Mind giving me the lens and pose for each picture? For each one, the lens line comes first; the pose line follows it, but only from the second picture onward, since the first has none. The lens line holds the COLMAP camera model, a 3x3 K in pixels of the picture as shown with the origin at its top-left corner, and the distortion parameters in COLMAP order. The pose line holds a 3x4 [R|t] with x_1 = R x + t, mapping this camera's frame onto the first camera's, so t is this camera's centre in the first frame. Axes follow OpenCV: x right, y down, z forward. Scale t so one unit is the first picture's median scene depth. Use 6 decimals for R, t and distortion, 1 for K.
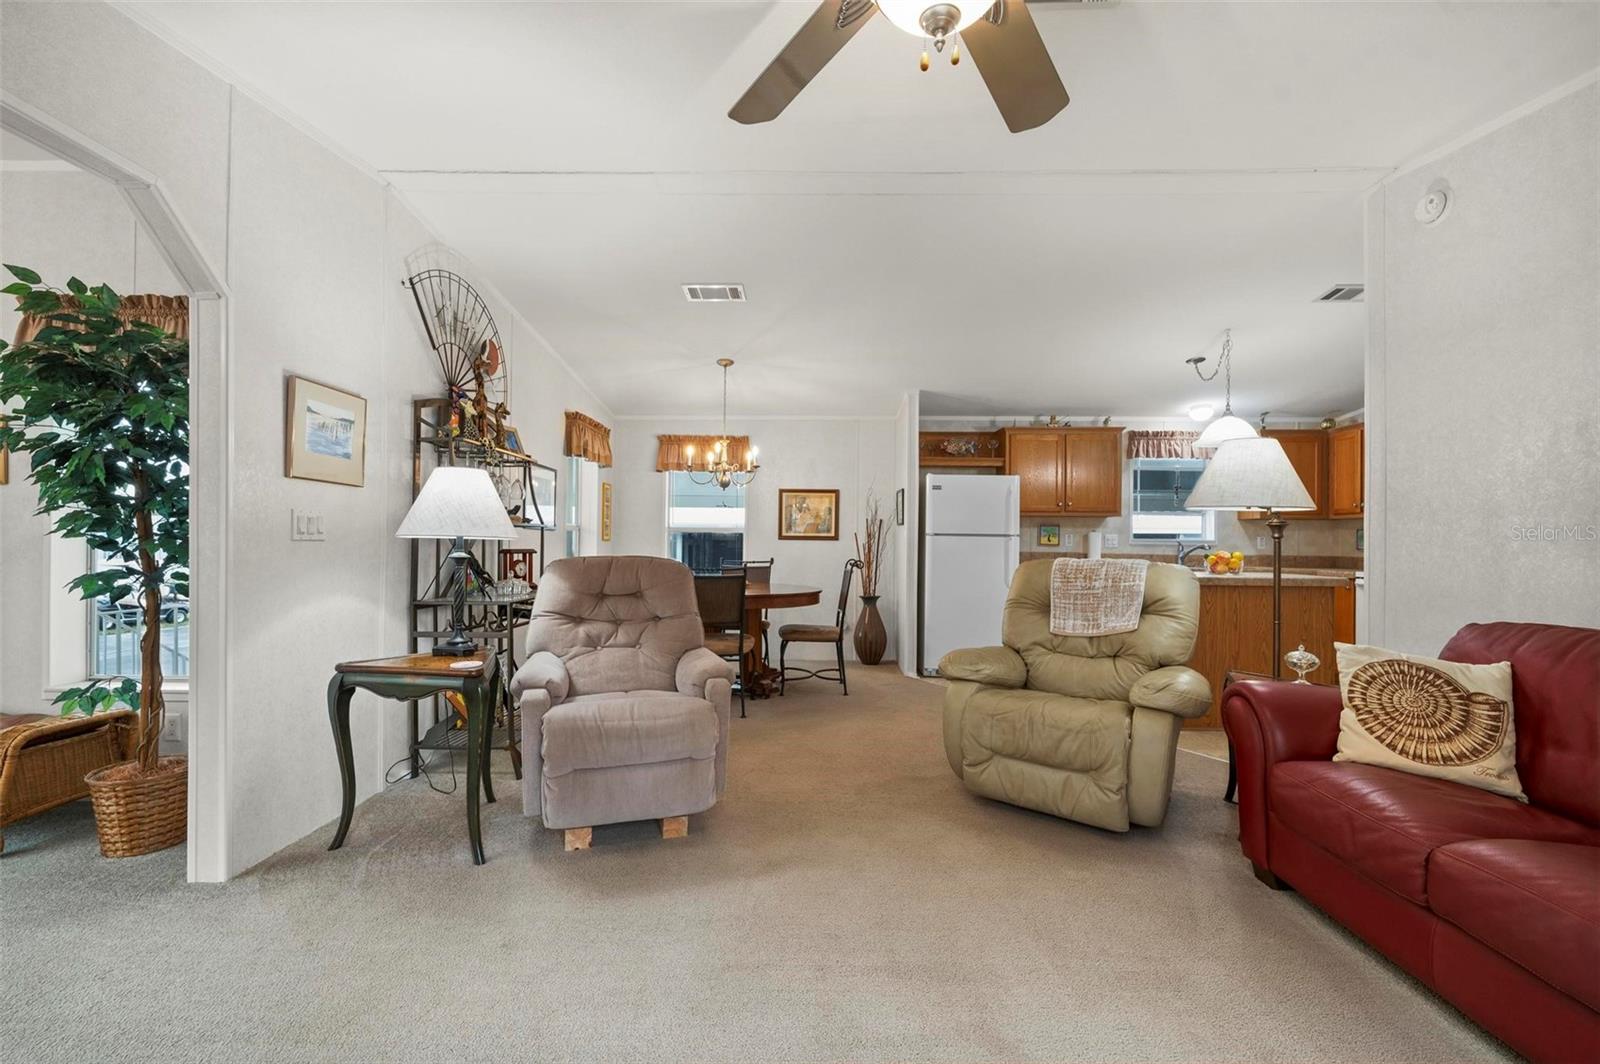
lens RADIAL K [[675.9, 0, 797.4], [0, 675.9, 540.7], [0, 0, 1]] dist [-0.002125, -0.000620]
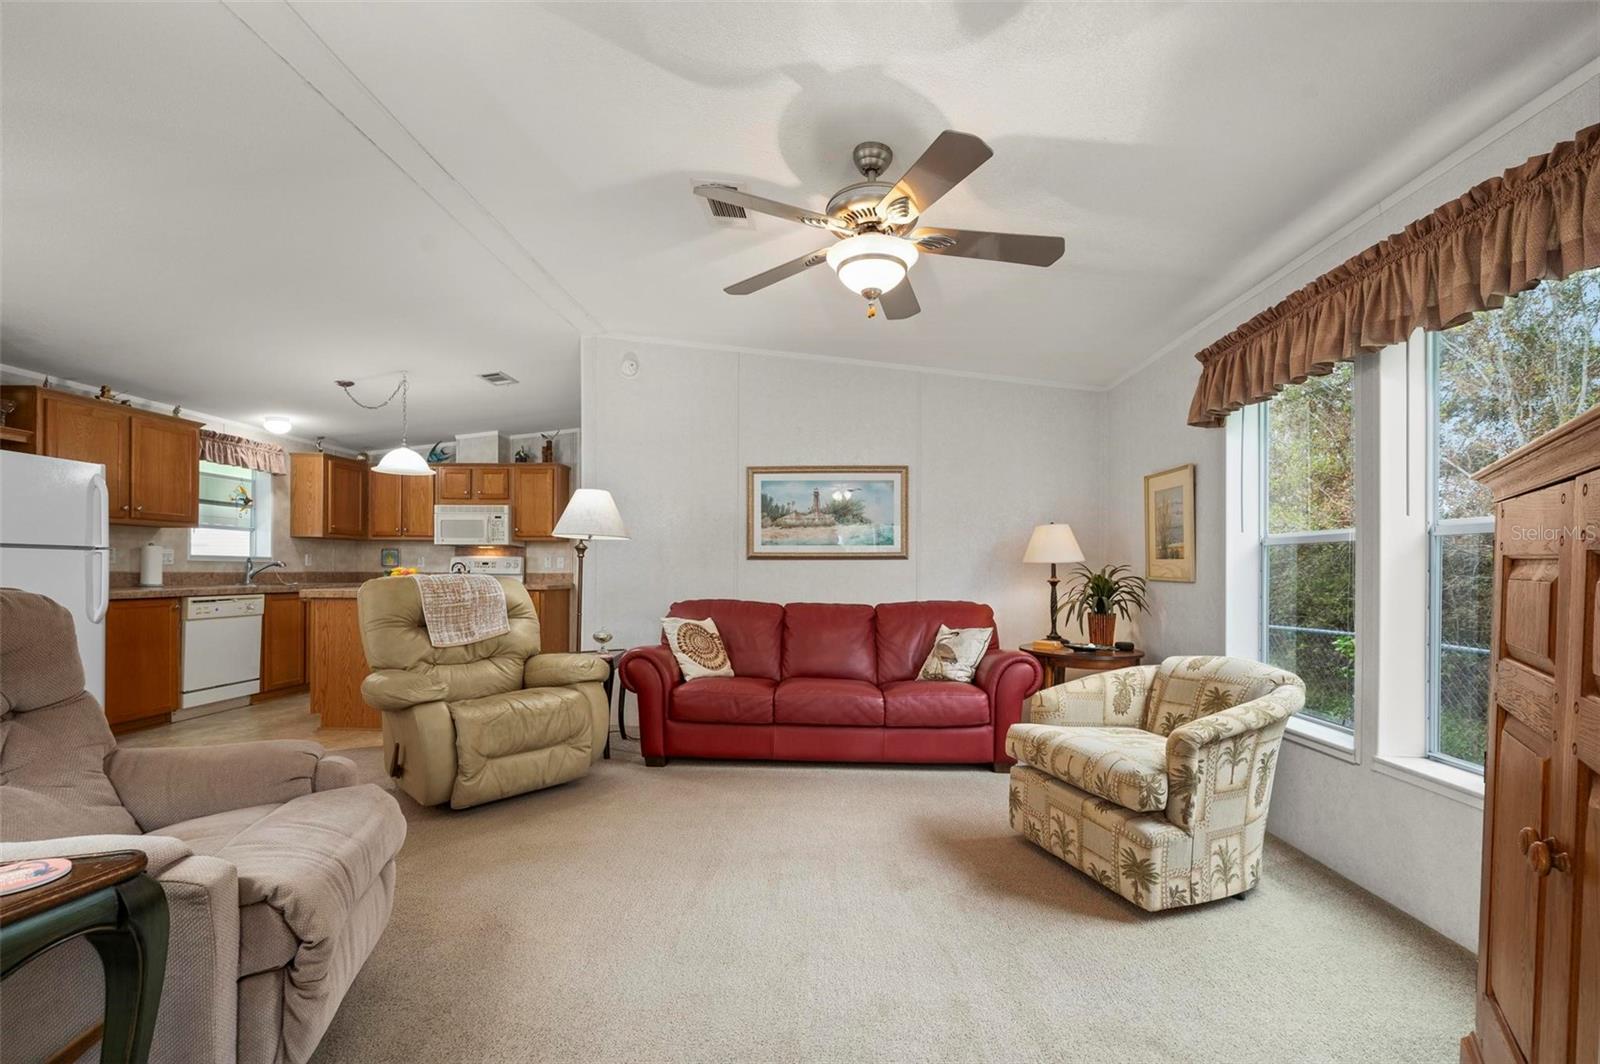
lens RADIAL K [[665.8, 0, 799.6], [0, 665.8, 568.0], [0, 0, 1]] dist [0.000969, 0.000016]
pose [[0.027974, -0.007234, 0.999582, -0.385223], [-0.007449, 0.999945, 0.007445, 0.002645], [-0.999581, -0.007655, 0.027918, 0.253899]]
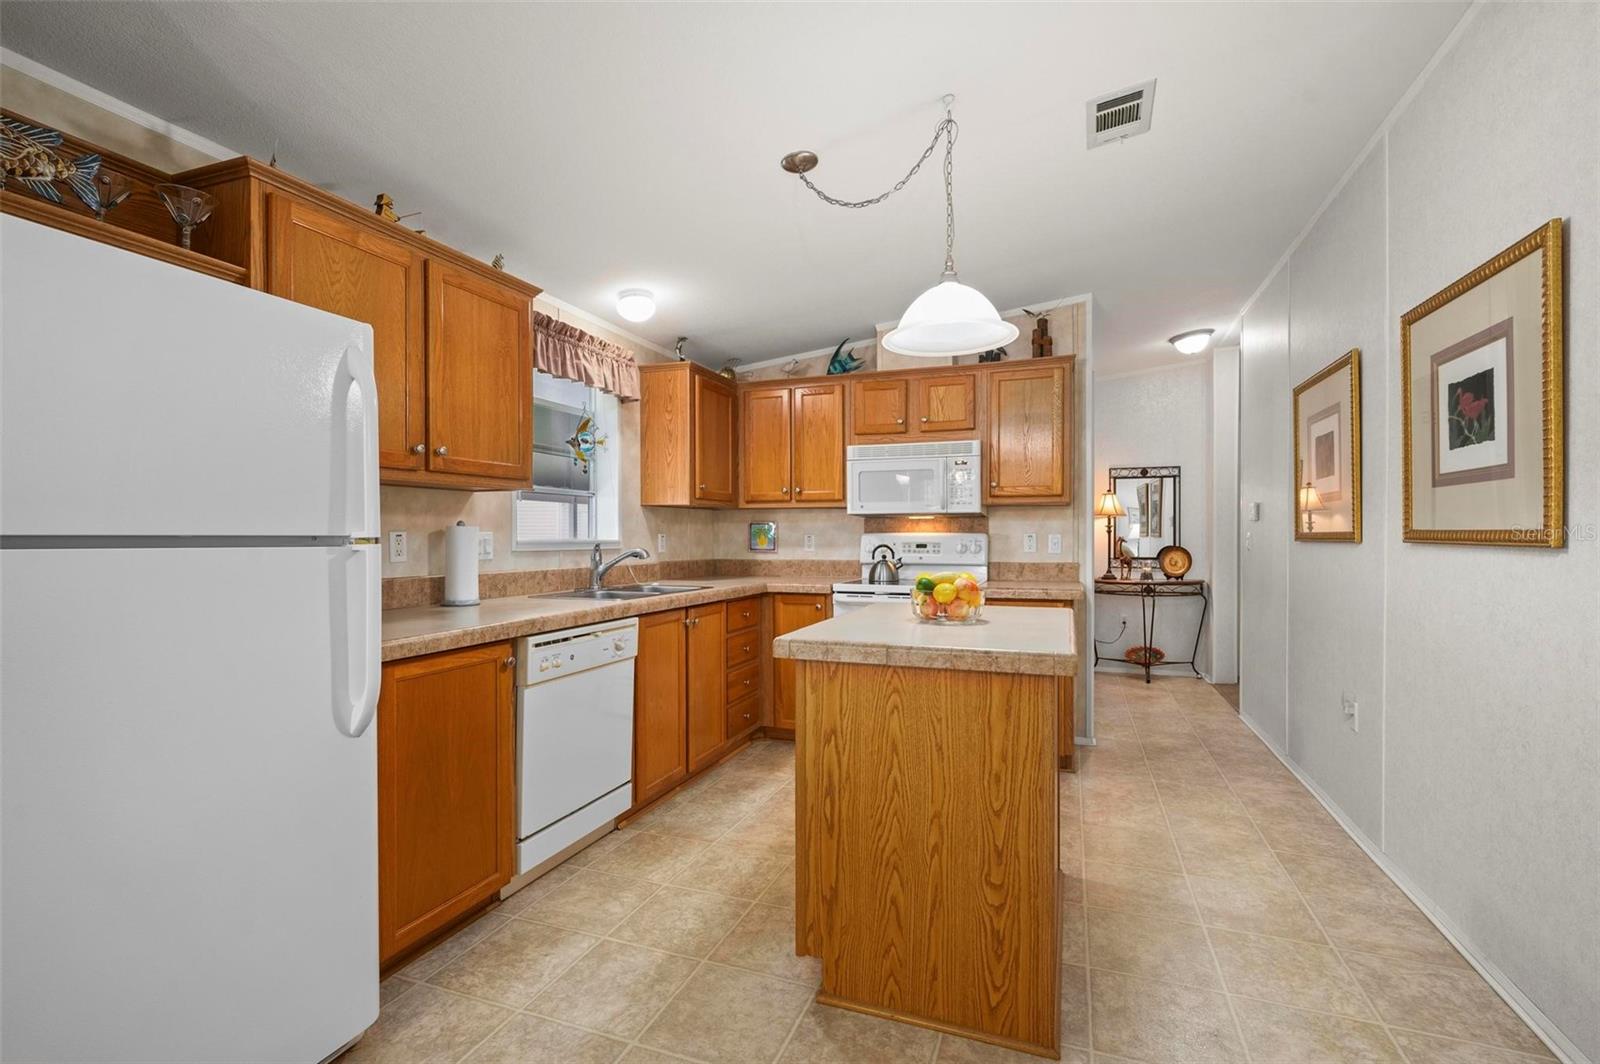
lens RADIAL K [[710.3, 0, 804.2], [0, 710.3, 537.4], [0, 0, 1]] dist [0.001242, -0.000030]
pose [[0.330573, -0.013061, 0.943690, 0.113442], [0.003050, 0.999914, 0.012771, -0.012365], [-0.943775, -0.001344, 0.330585, 0.777510]]
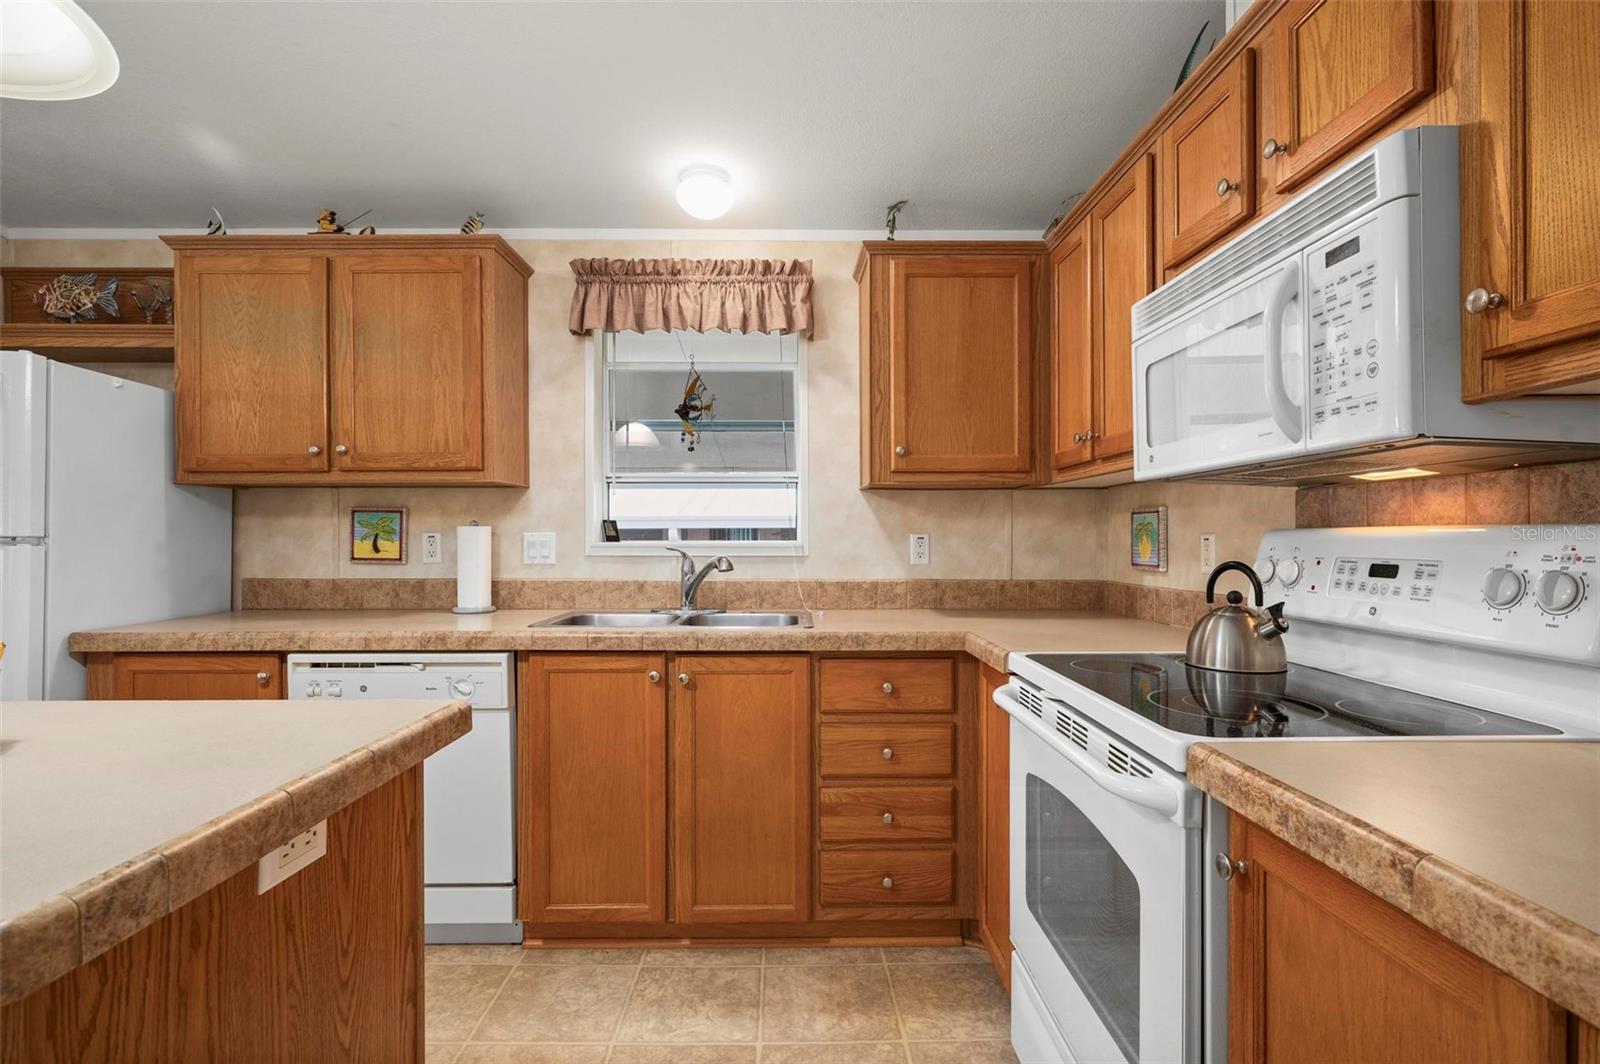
lens RADIAL K [[762.4, 0, 801.5], [0, 762.4, 539.9], [0, 0, 1]] dist [-0.000990, 0.000084]
pose [[0.999288, -0.011257, 0.036018, 0.722006], [0.011121, 0.999930, 0.003961, -0.005359], [-0.036060, -0.003557, 0.999343, 0.667153]]
